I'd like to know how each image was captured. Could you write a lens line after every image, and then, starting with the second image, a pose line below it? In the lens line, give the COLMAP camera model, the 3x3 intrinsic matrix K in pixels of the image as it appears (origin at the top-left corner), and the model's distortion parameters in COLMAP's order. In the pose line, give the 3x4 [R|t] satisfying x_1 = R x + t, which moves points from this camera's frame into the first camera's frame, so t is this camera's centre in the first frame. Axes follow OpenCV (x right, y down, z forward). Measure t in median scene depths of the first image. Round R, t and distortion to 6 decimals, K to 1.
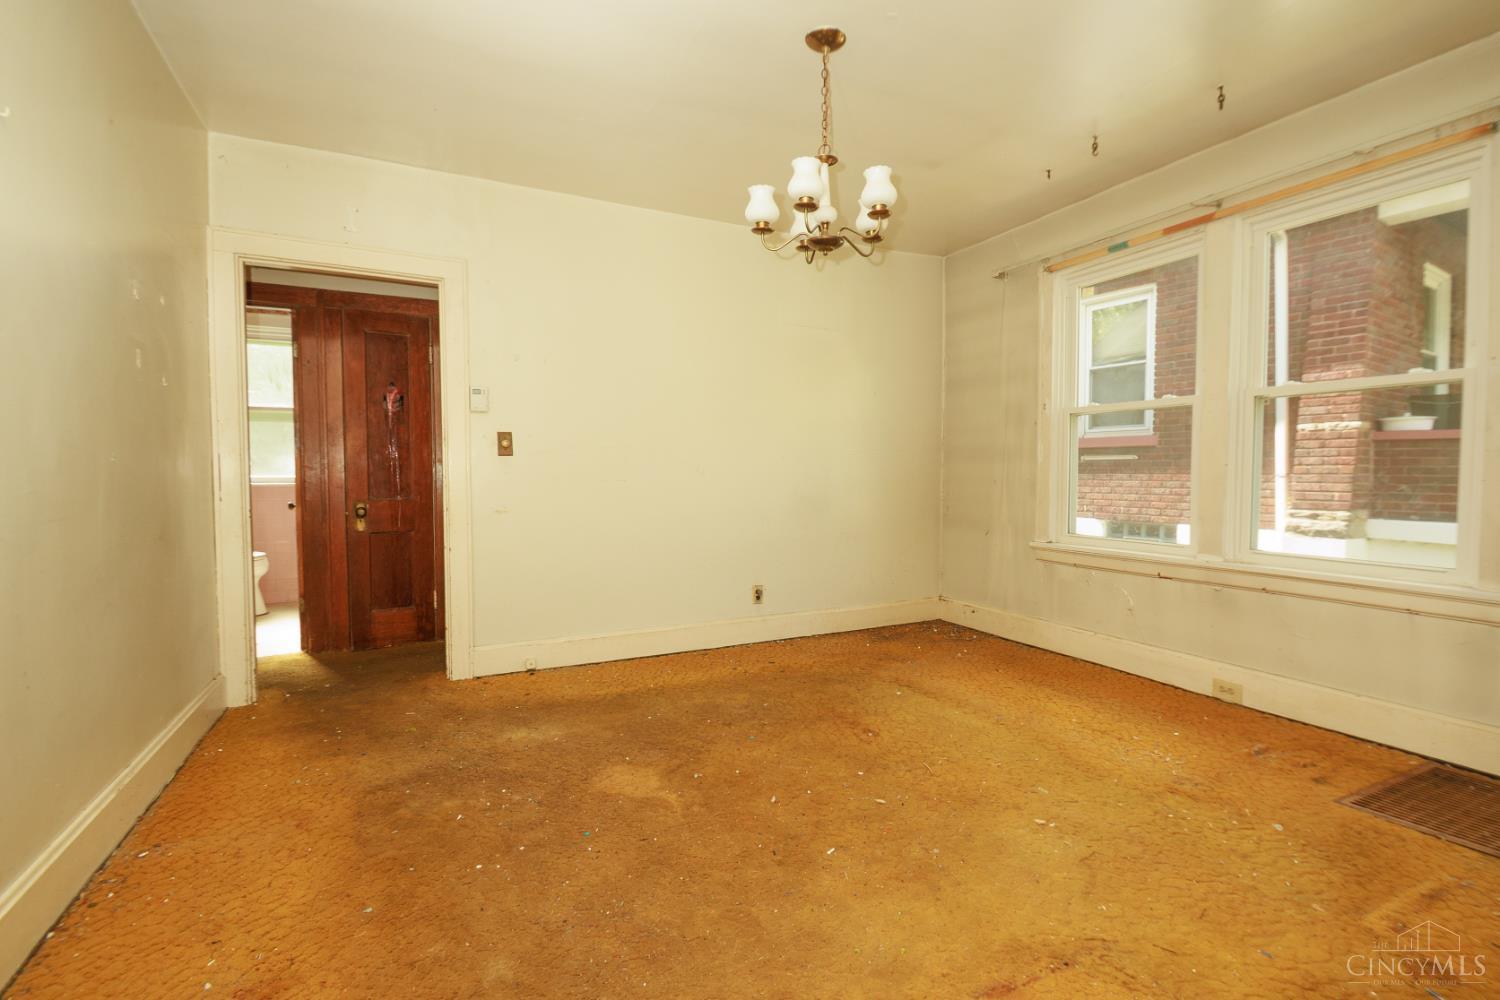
lens RADIAL K [[747.4, 0, 790.5], [0, 747.4, 505.1], [0, 0, 1]] dist [0.002138, -0.015185]
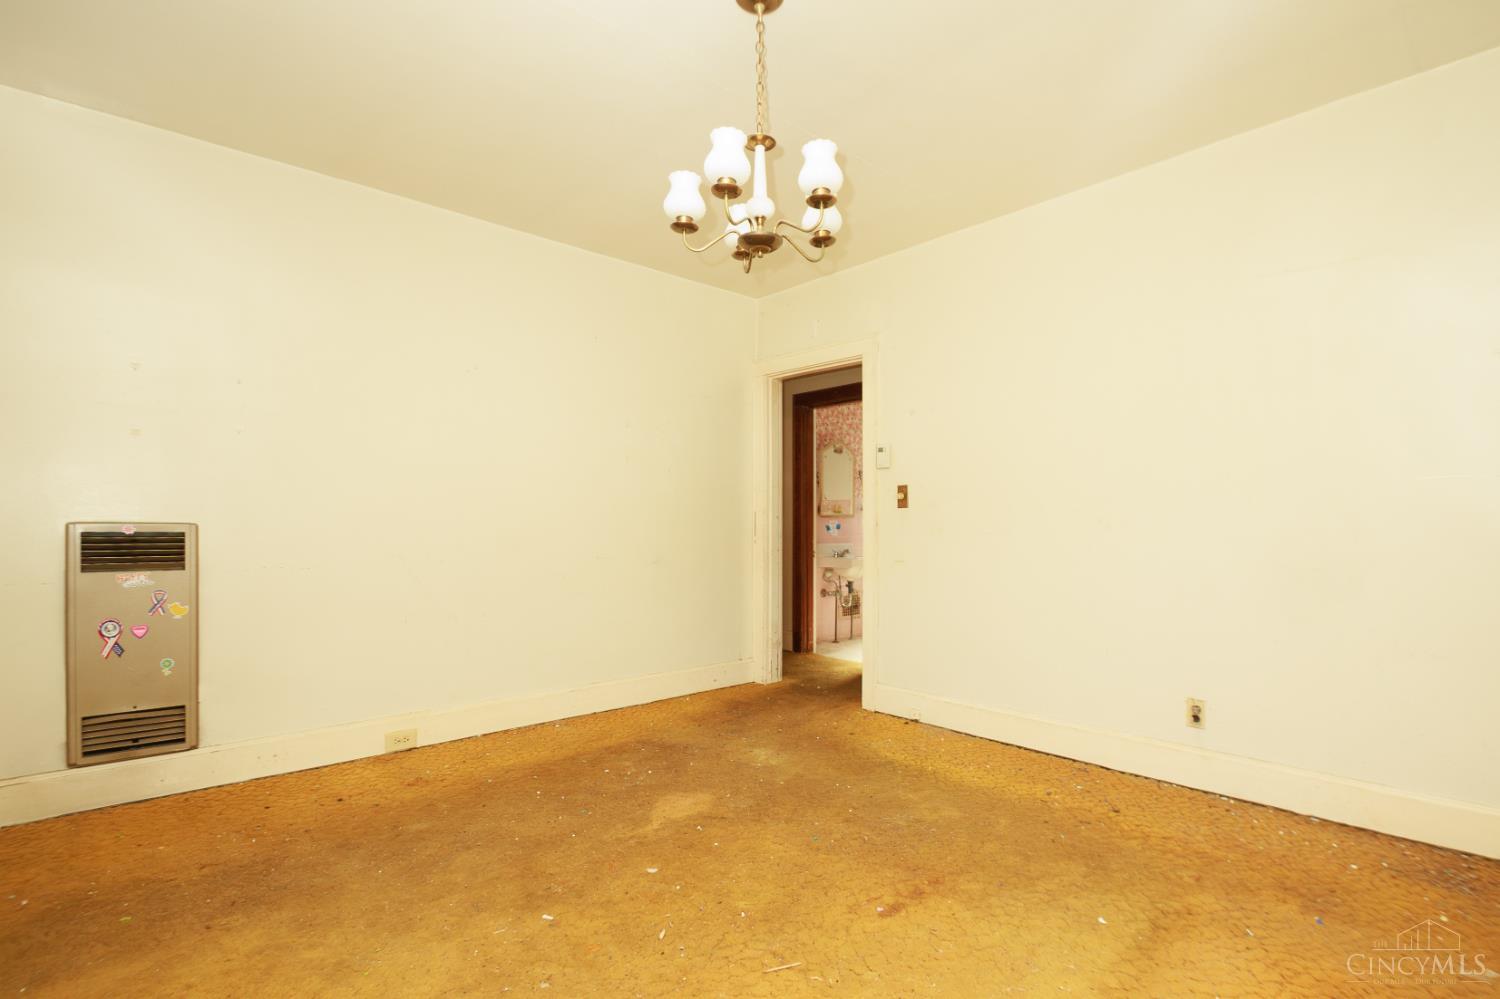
lens RADIAL K [[724.7, 0, 760.0], [0, 724.7, 522.3], [0, 0, 1]] dist [-0.001047, -0.013474]
pose [[0.227008, -0.005942, -0.973875, 0.648818], [-0.046230, 0.998788, -0.016870, -0.021984], [0.972795, 0.048852, 0.226459, 0.662958]]
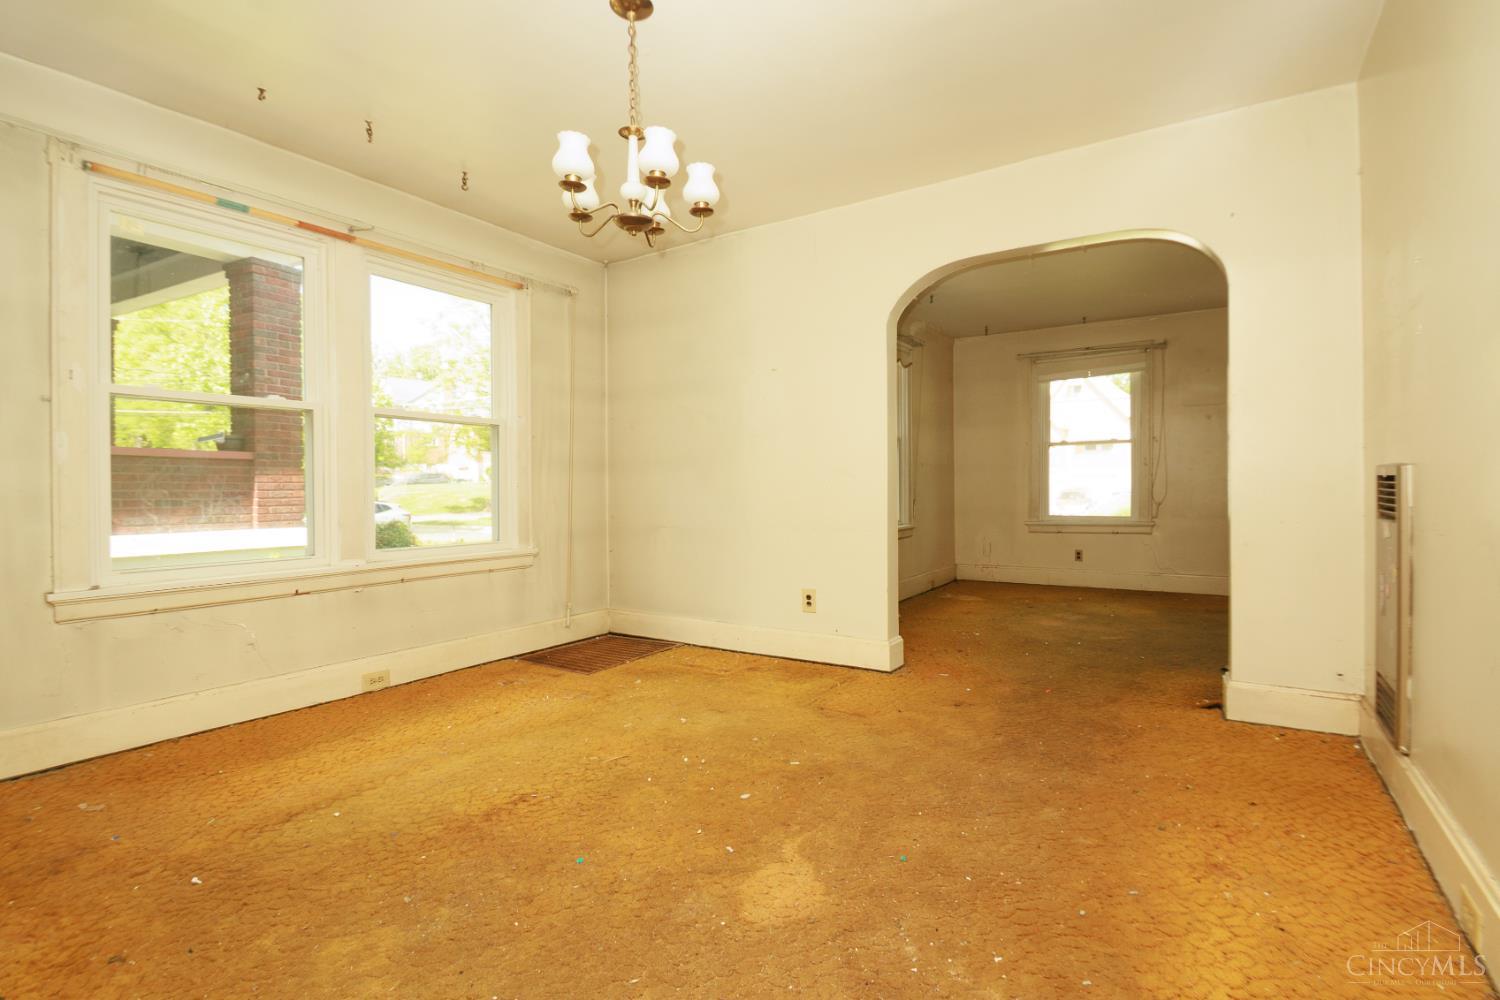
lens RADIAL K [[689.3, 0, 800.9], [0, 689.3, 493.7], [0, 0, 1]] dist [0.000167, 0.000036]
pose [[-0.533721, -0.003902, 0.845652, -0.616590], [0.047461, 0.998275, 0.034561, -0.030285], [-0.844328, 0.058582, -0.532615, 1.027612]]
